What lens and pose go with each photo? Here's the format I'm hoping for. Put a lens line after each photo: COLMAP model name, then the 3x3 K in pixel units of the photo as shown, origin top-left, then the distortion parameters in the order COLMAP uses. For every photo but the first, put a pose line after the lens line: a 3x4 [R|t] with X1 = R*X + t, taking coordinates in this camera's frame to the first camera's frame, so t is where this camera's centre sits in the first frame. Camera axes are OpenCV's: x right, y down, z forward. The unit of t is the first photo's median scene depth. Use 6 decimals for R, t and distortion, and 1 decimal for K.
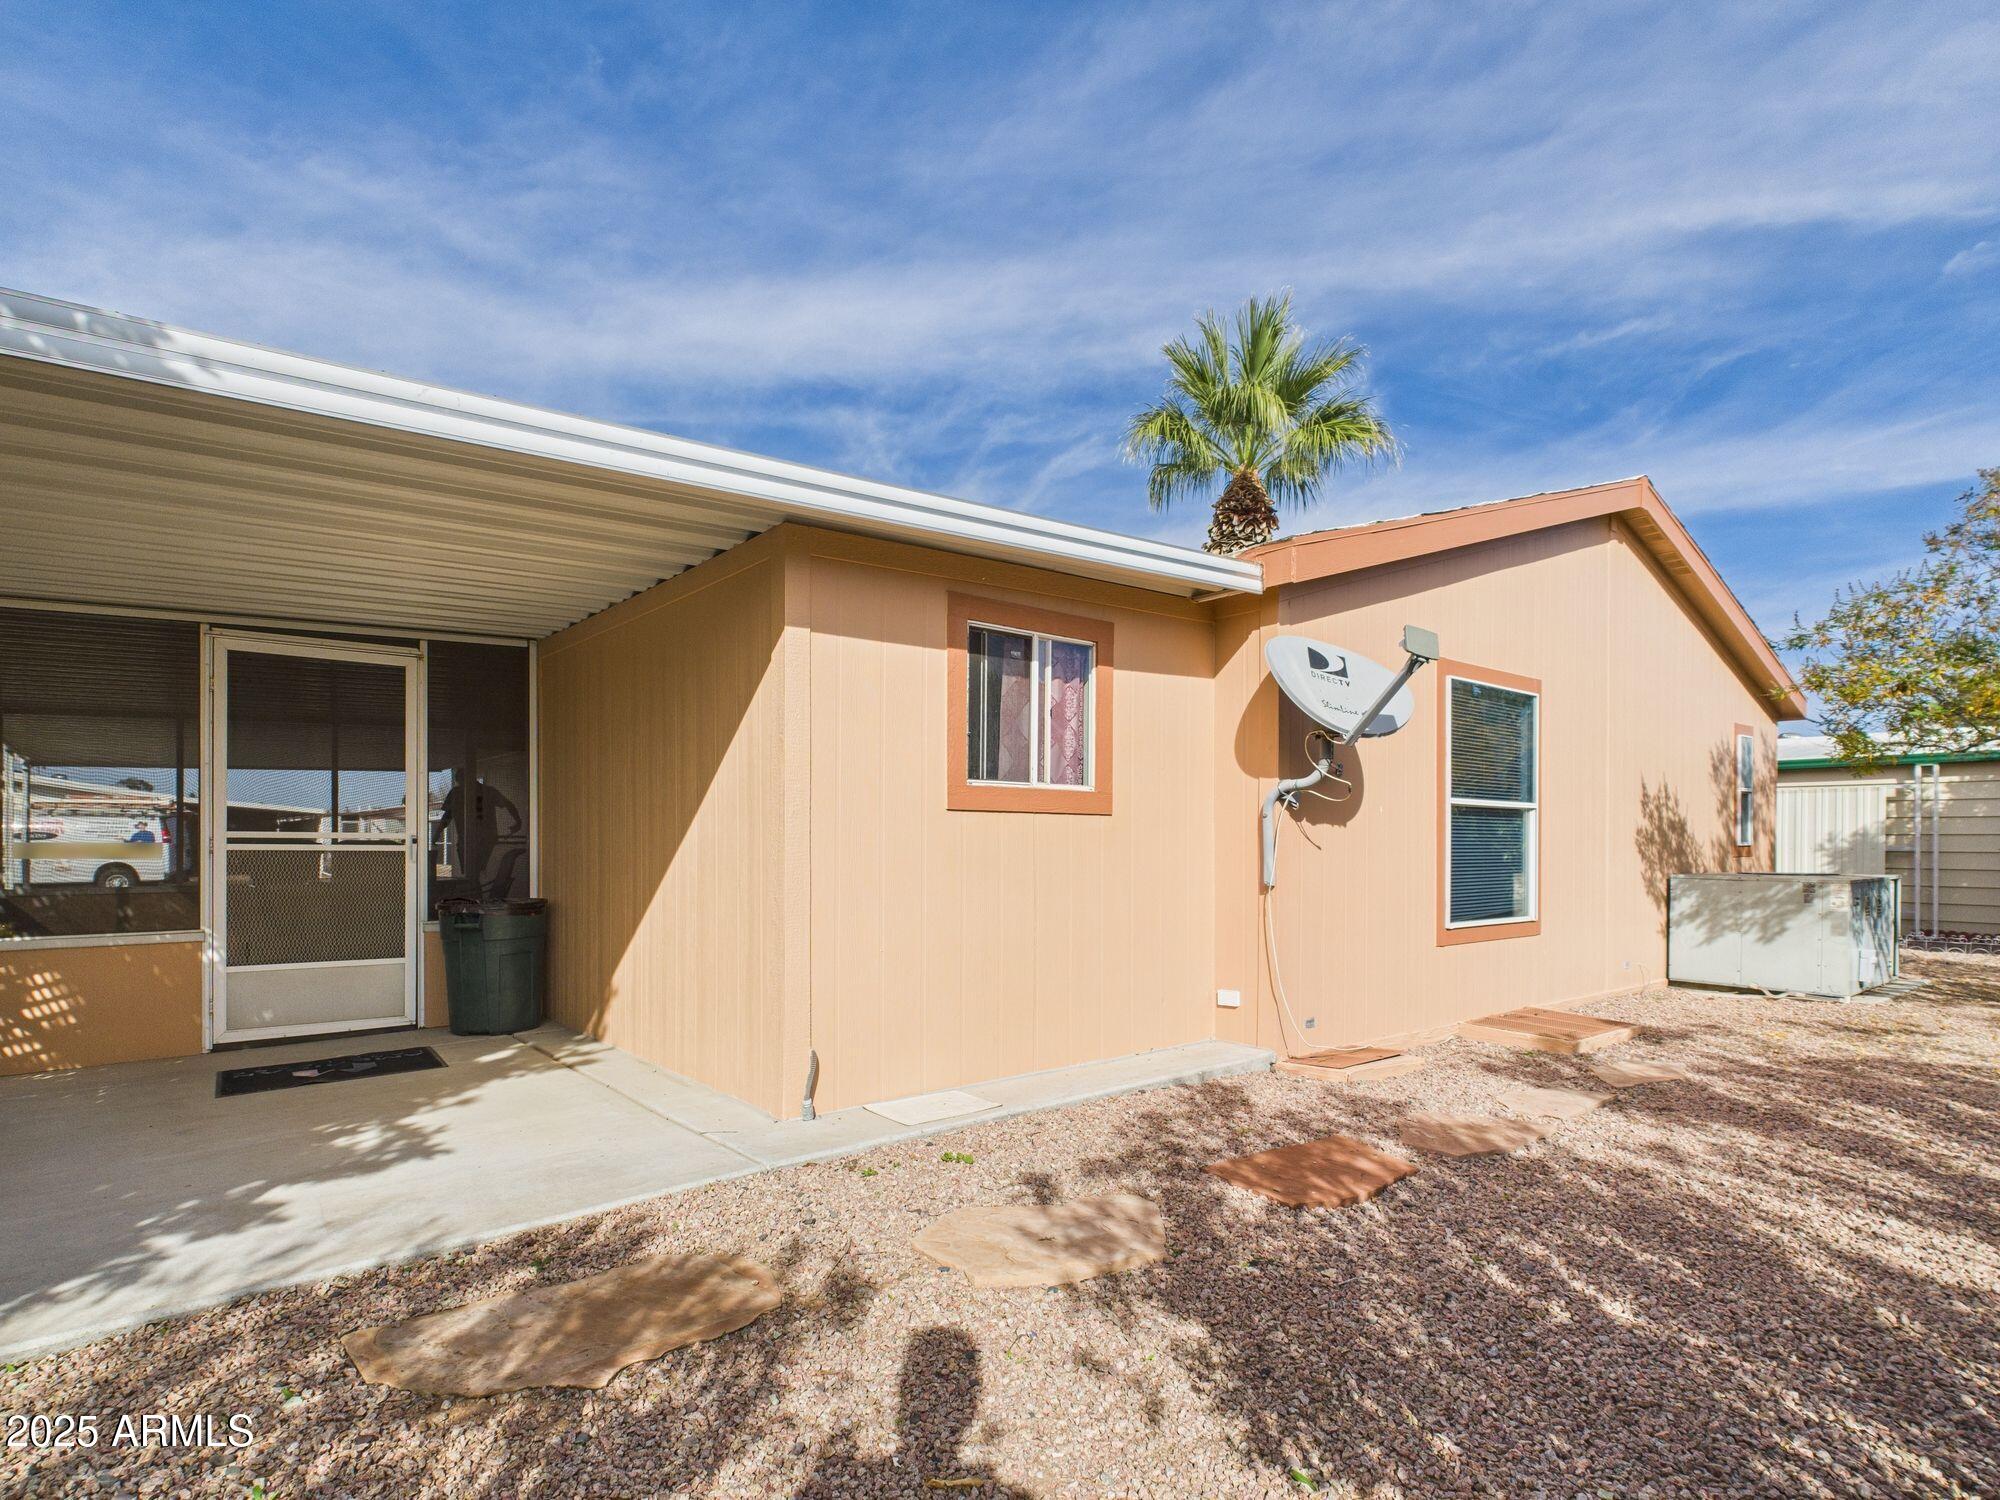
lens RADIAL K [[1048.3, 0, 1000.4], [0, 1048.3, 807.4], [0, 0, 1]] dist [-0.002811, -0.000079]
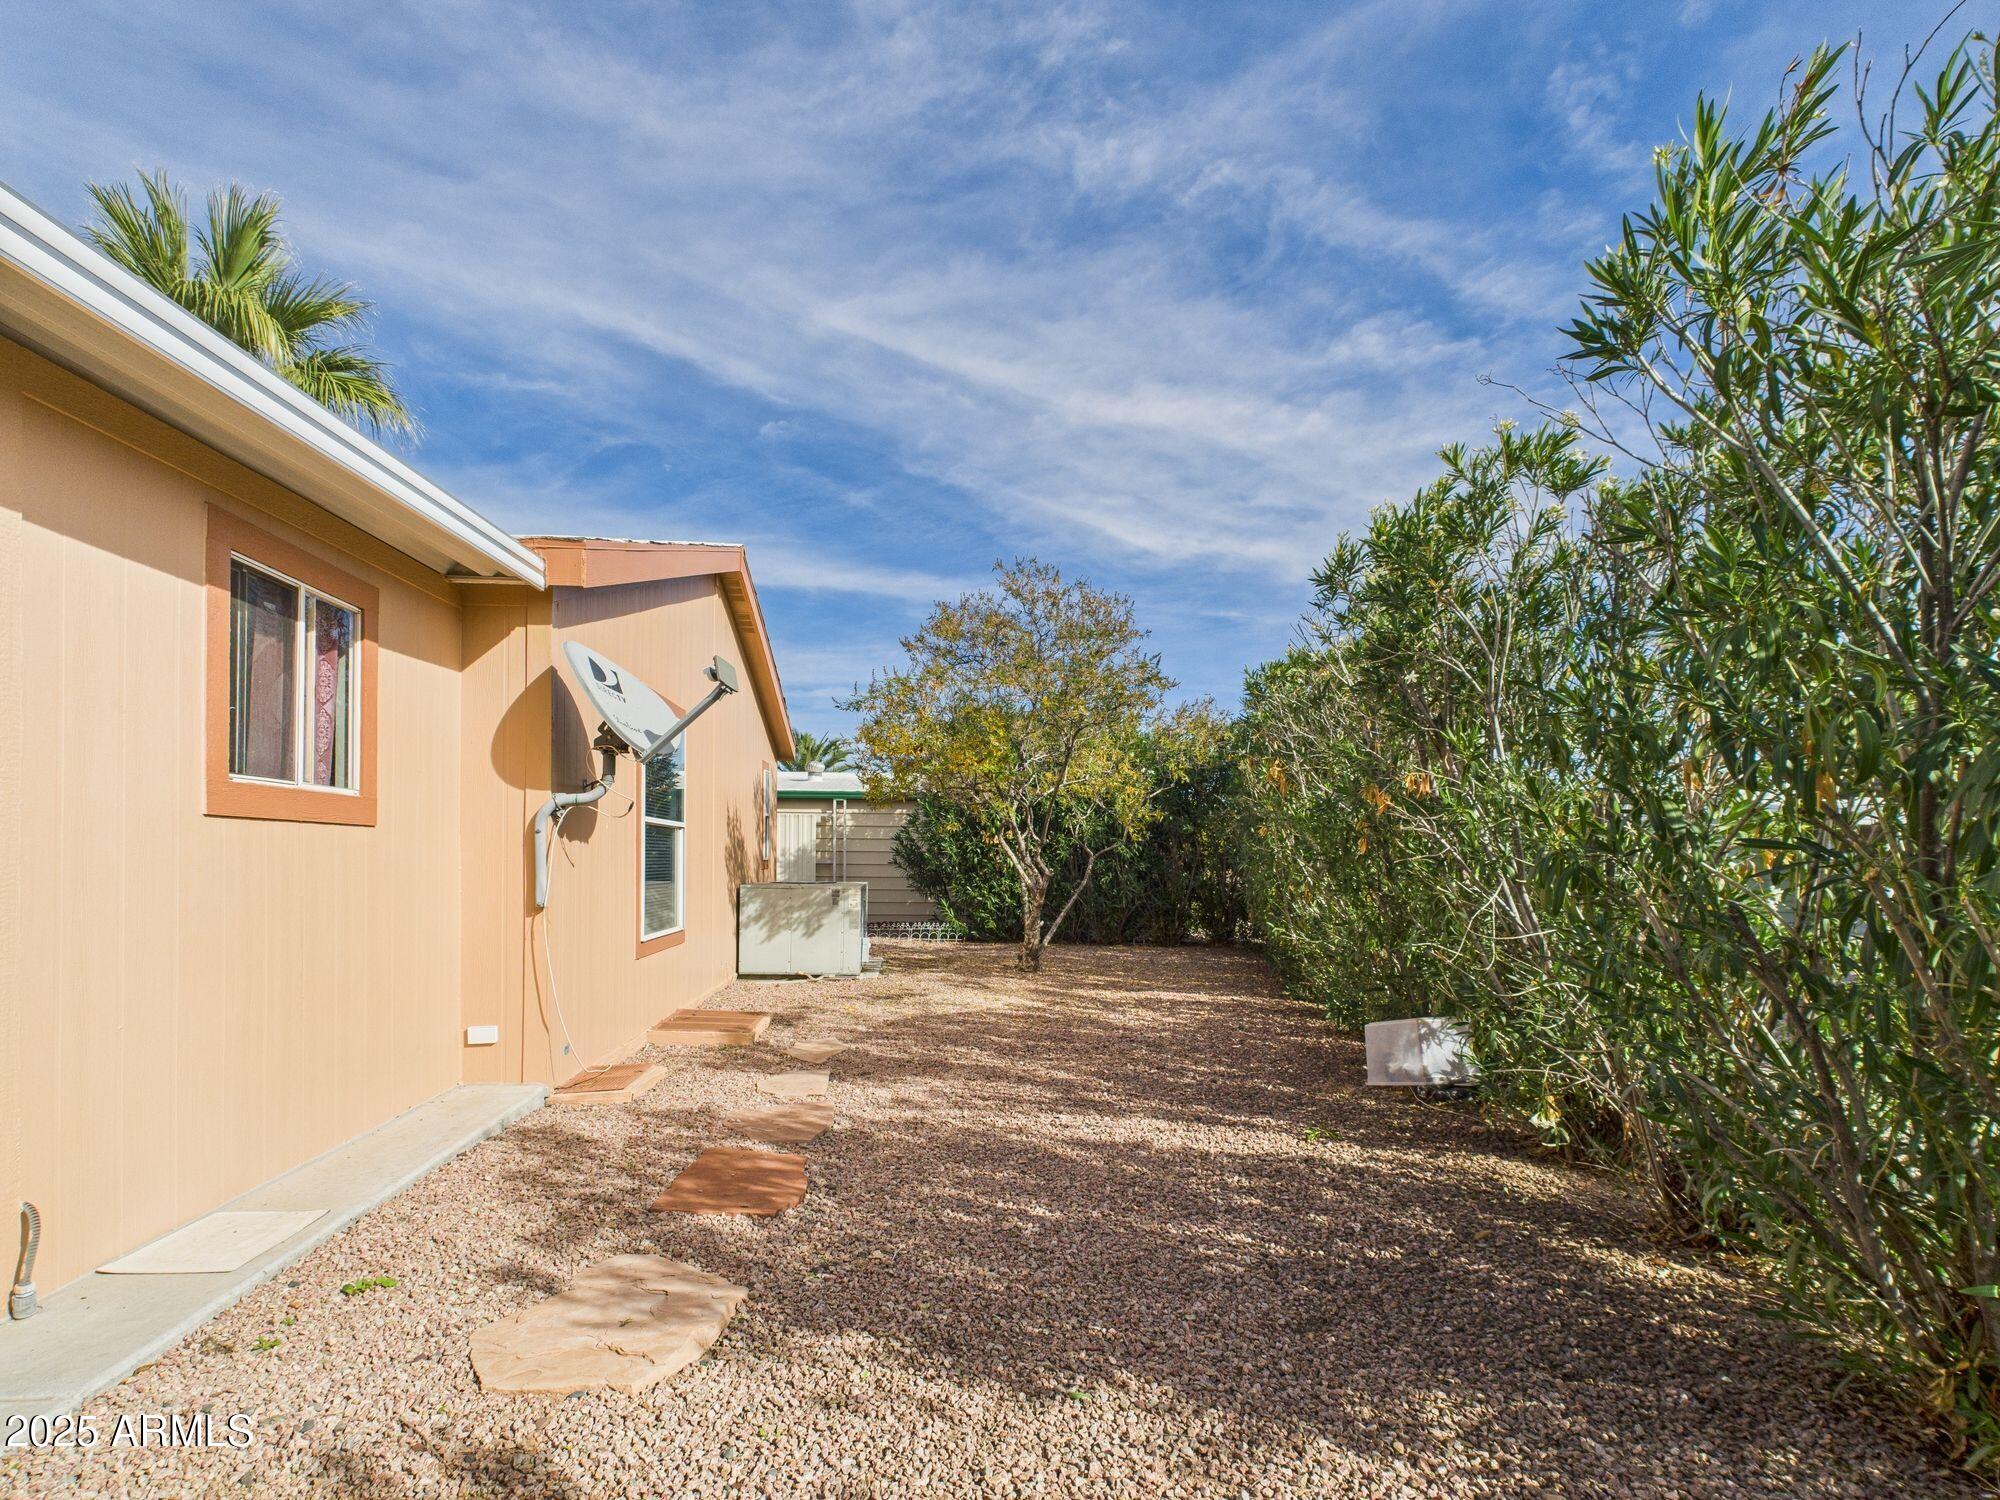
lens RADIAL K [[1042.9, 0, 1000.2], [0, 1042.9, 831.2], [0, 0, 1]] dist [0.002033, 0.000029]
pose [[0.570886, 0.022505, 0.820721, -0.275899], [-0.032723, 0.999454, -0.004645, -0.001033], [-0.820377, -0.024205, 0.571311, 0.143140]]
